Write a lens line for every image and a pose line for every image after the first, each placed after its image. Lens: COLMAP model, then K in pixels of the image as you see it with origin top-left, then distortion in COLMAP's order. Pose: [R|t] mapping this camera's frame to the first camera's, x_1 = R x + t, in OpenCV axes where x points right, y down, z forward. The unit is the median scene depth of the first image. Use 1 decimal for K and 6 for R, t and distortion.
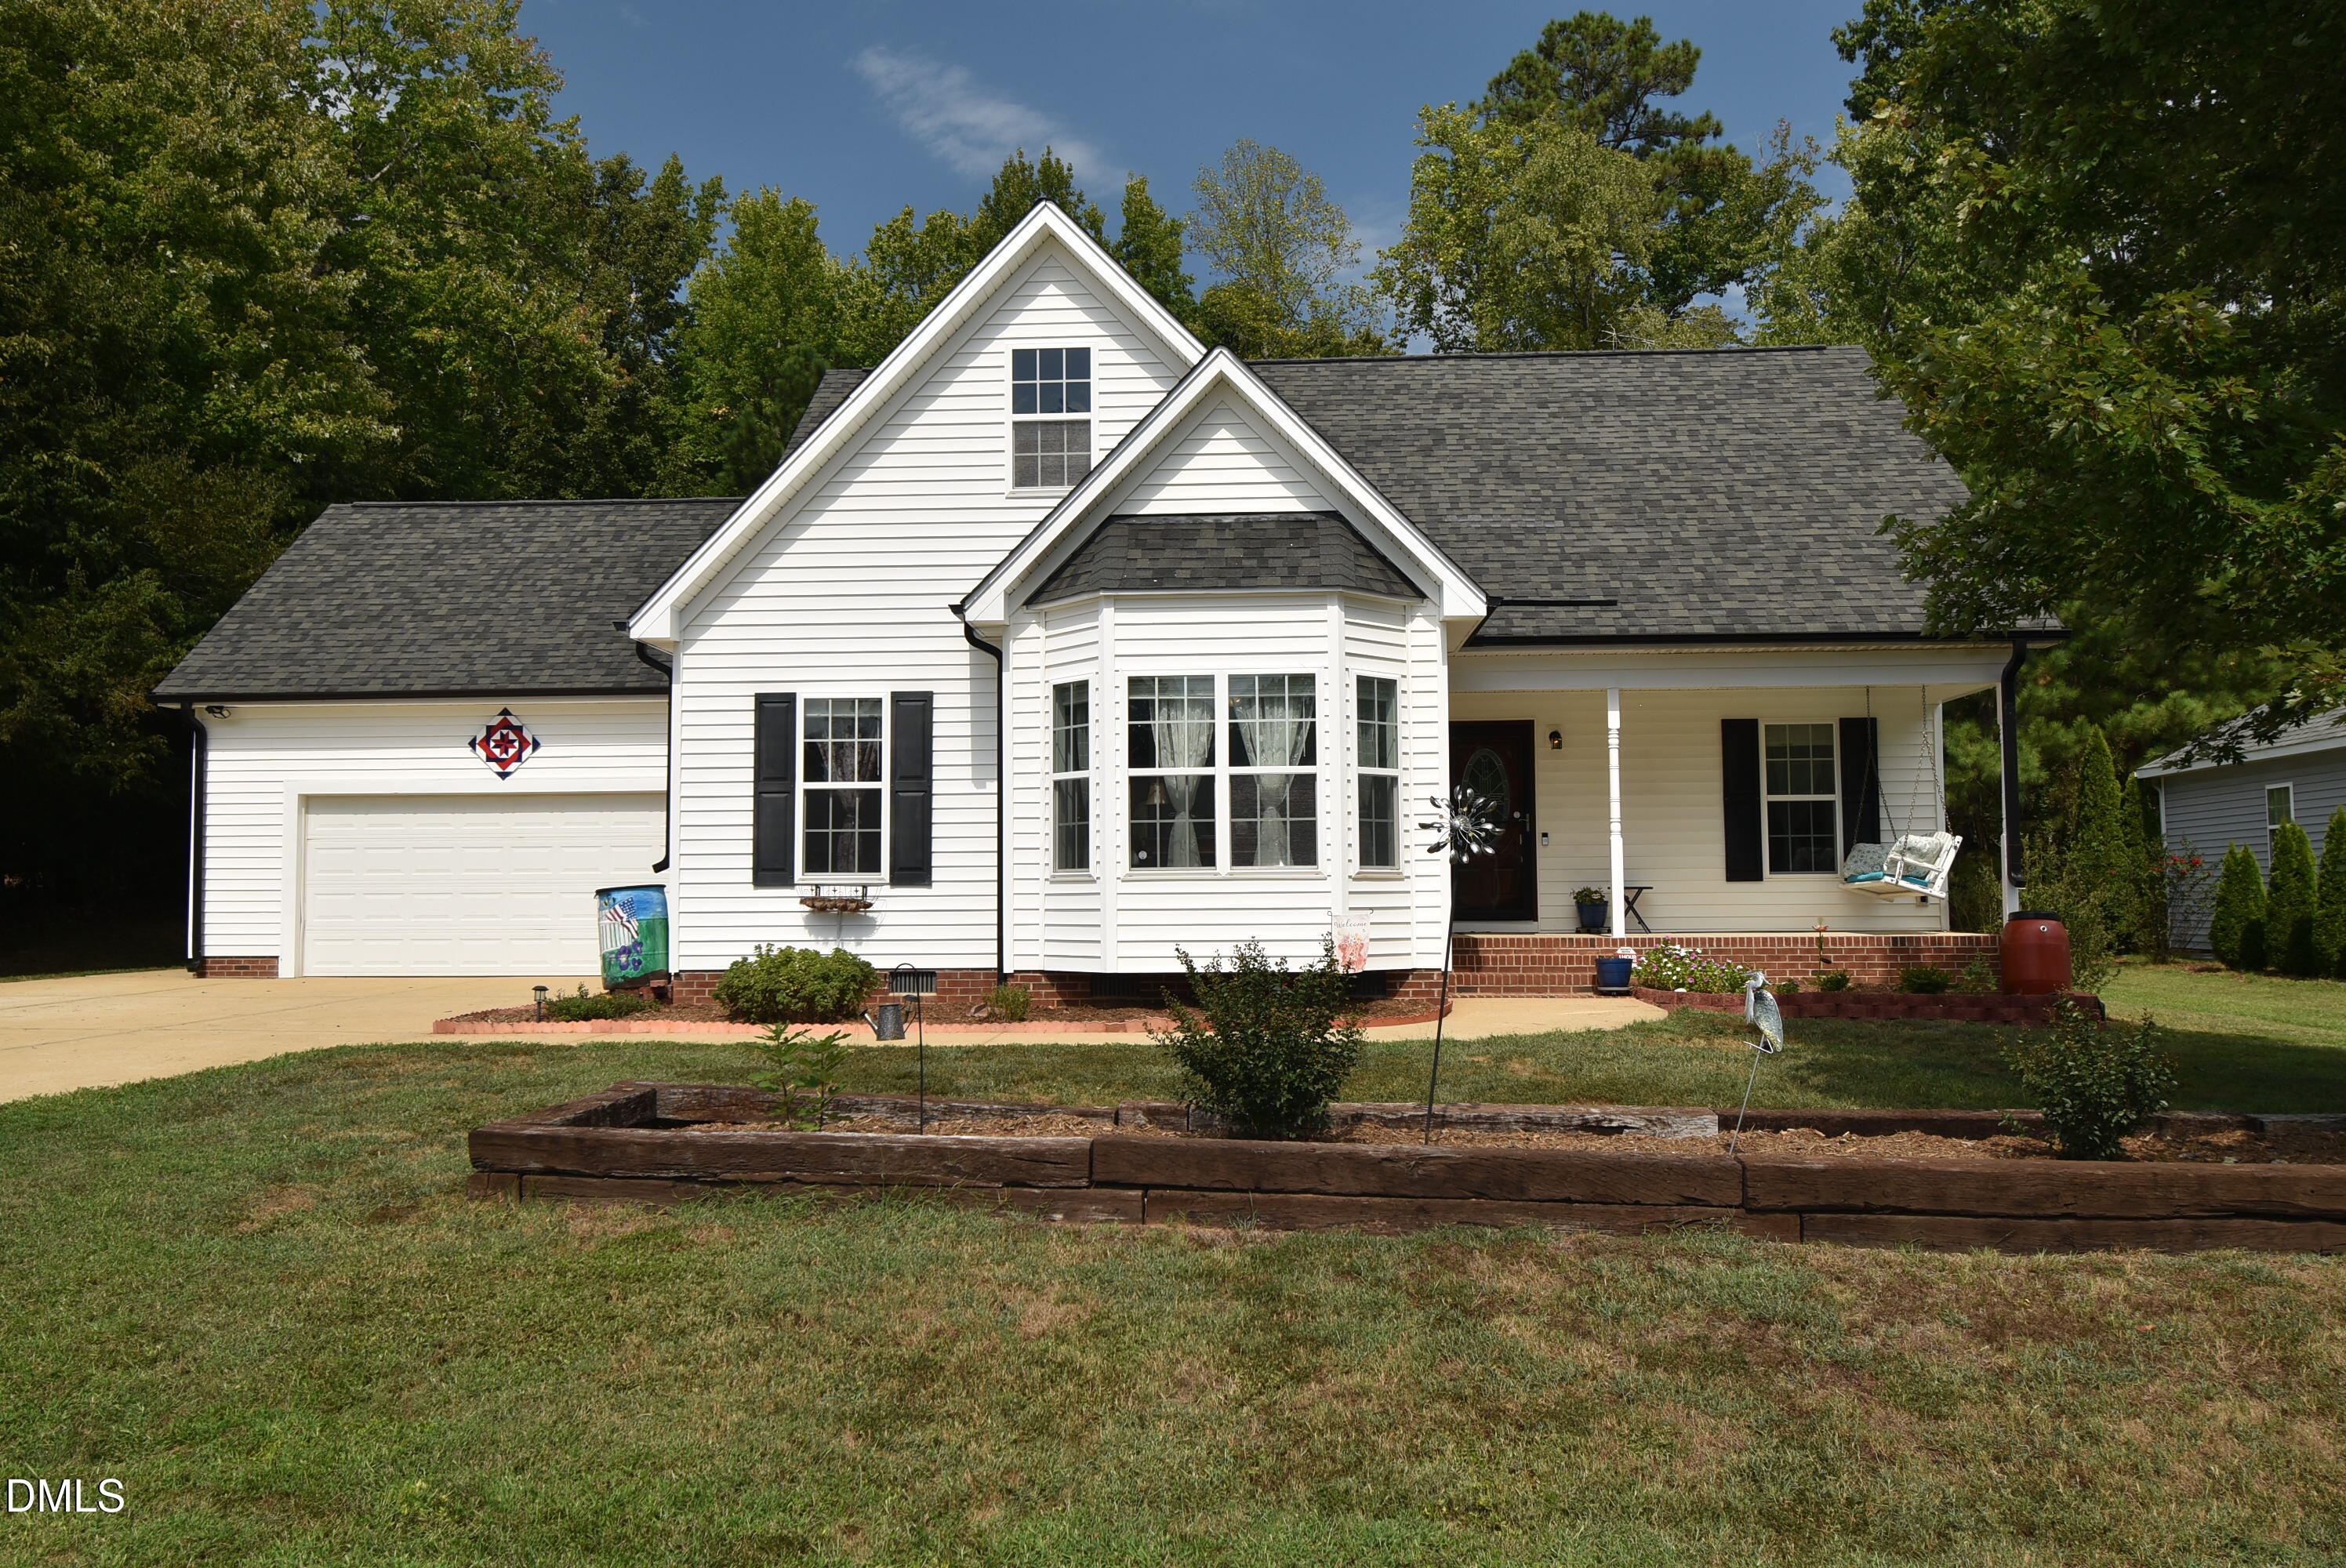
lens RADIAL K [[1770.2, 0, 1173.0], [0, 1770.2, 784.0], [0, 0, 1]] dist [0.001308, -0.017332]
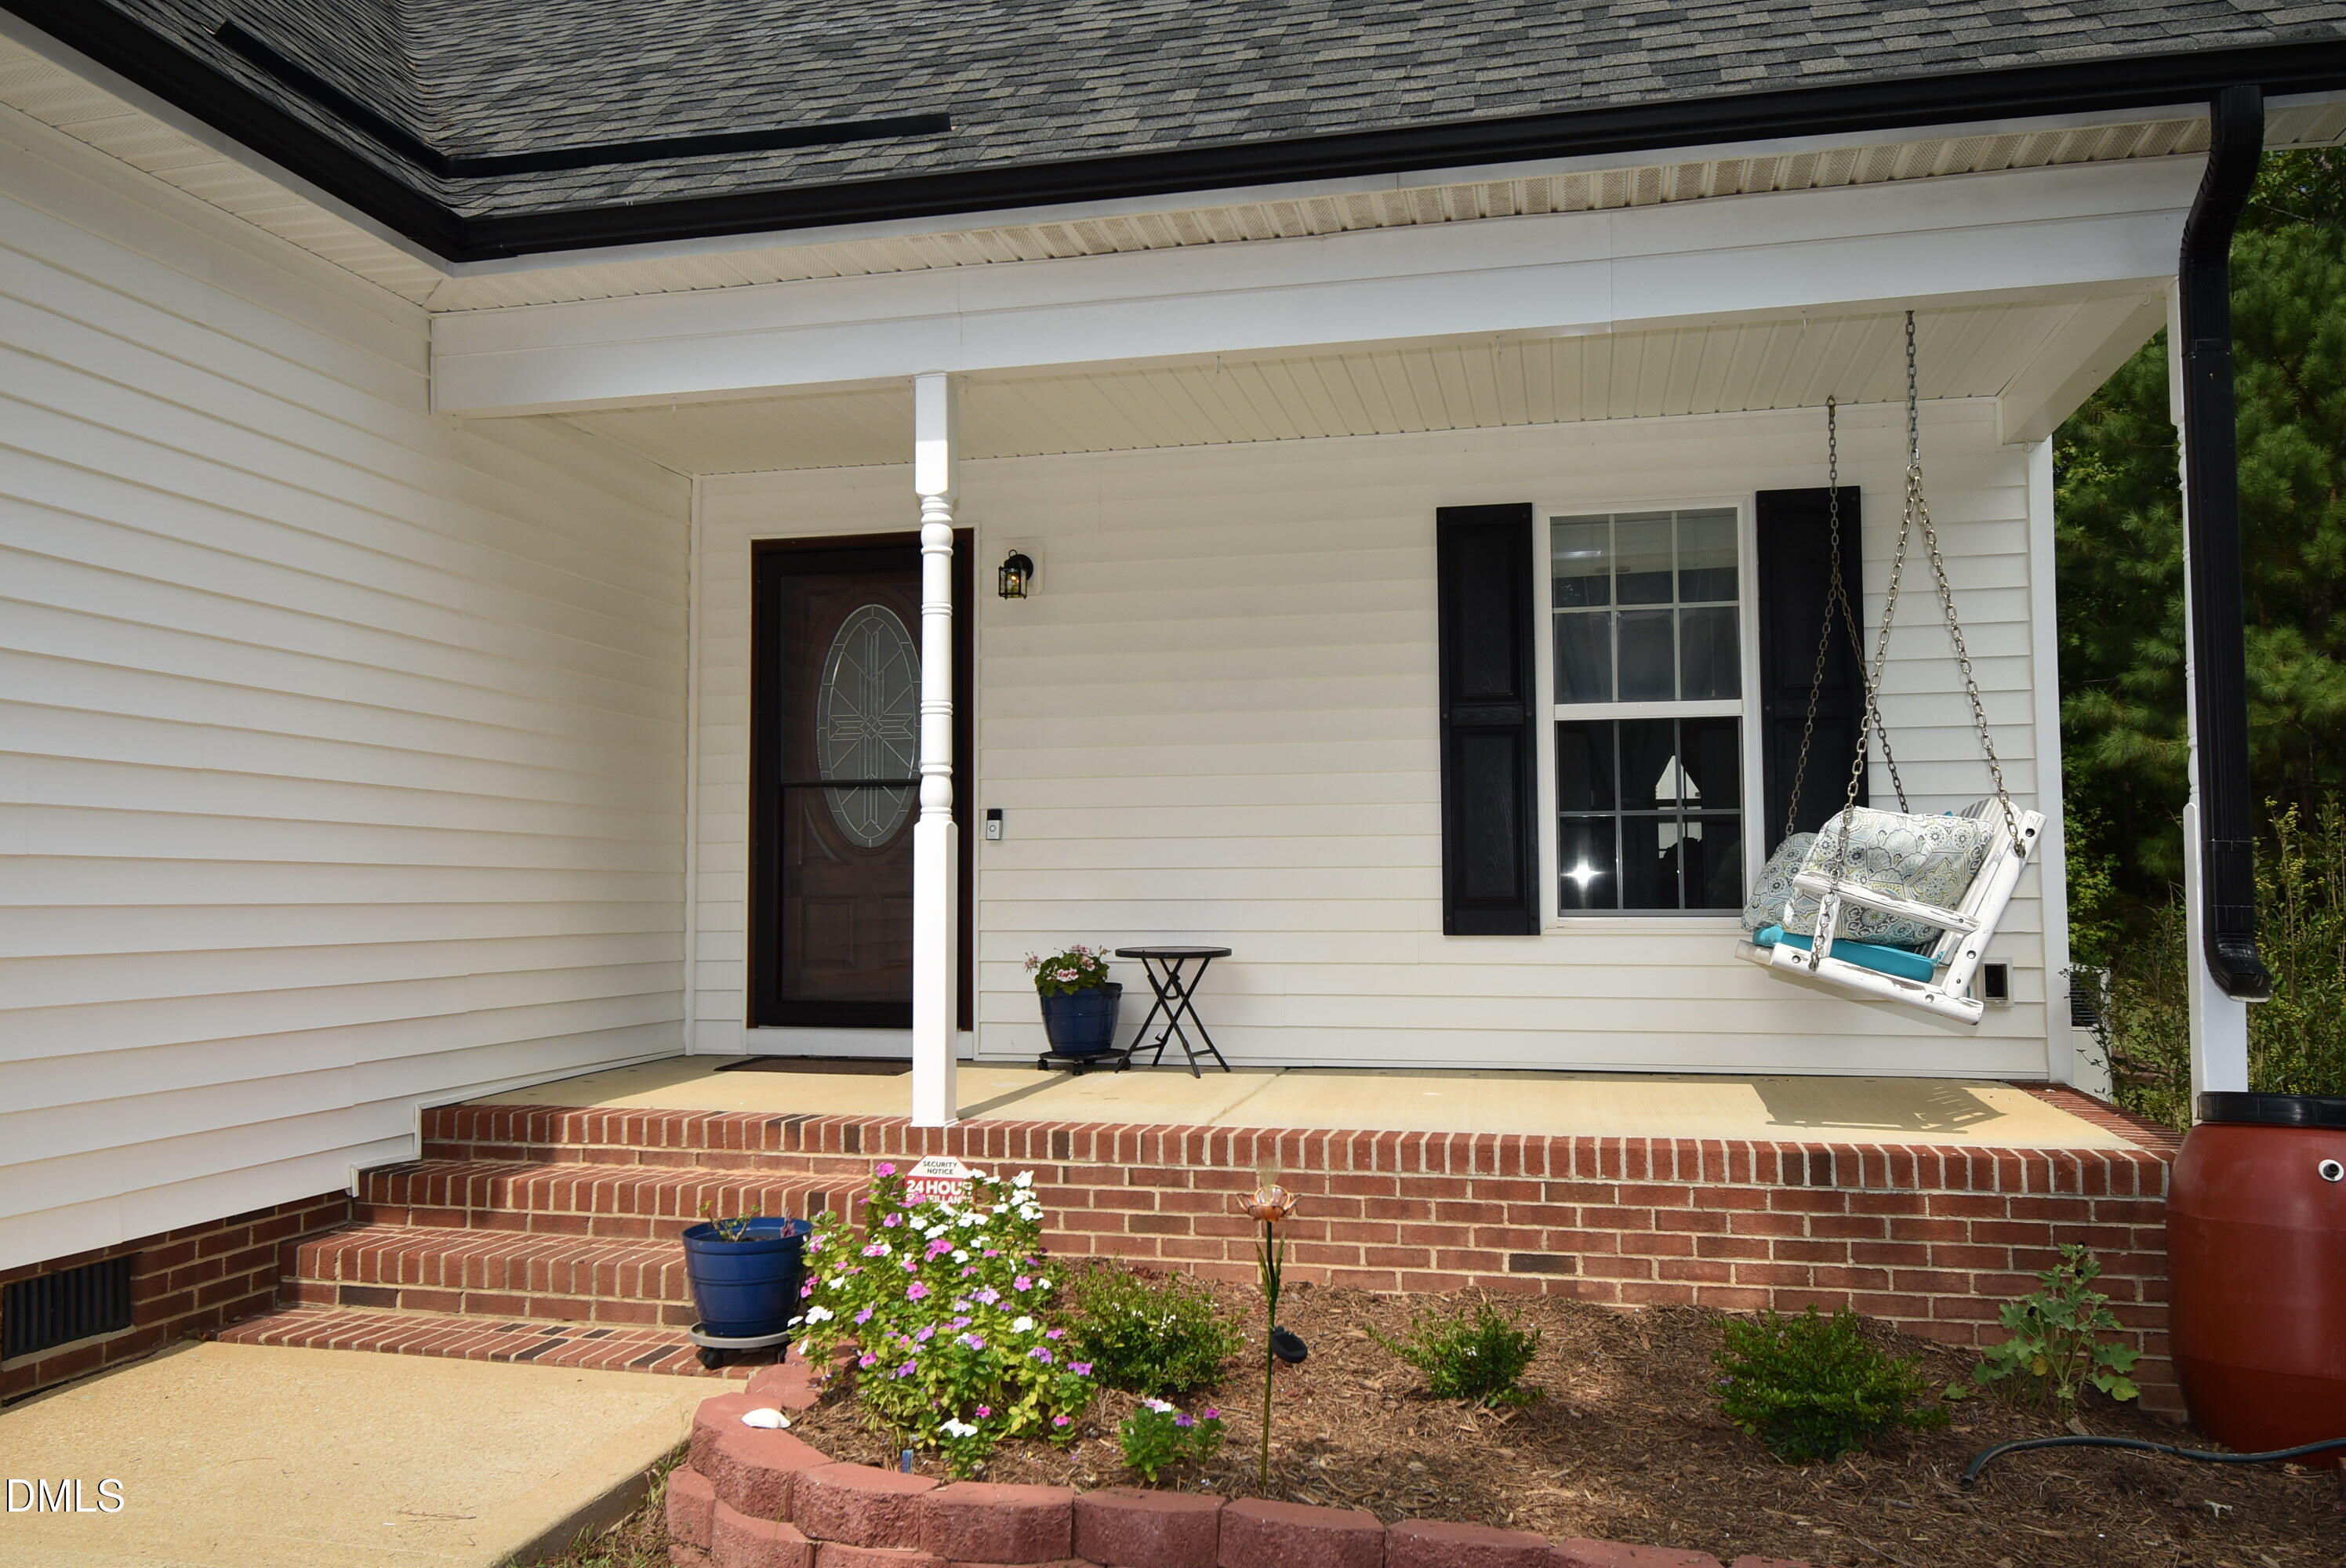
lens RADIAL K [[1743.8, 0, 1173.0], [0, 1743.8, 784.0], [0, 0, 1]] dist [0.003017, 0.000611]
pose [[0.985923, -0.008632, -0.166979, 0.318230], [0.010394, 0.999899, 0.009680, 0.018678], [0.166879, -0.011279, 0.985913, 0.624010]]
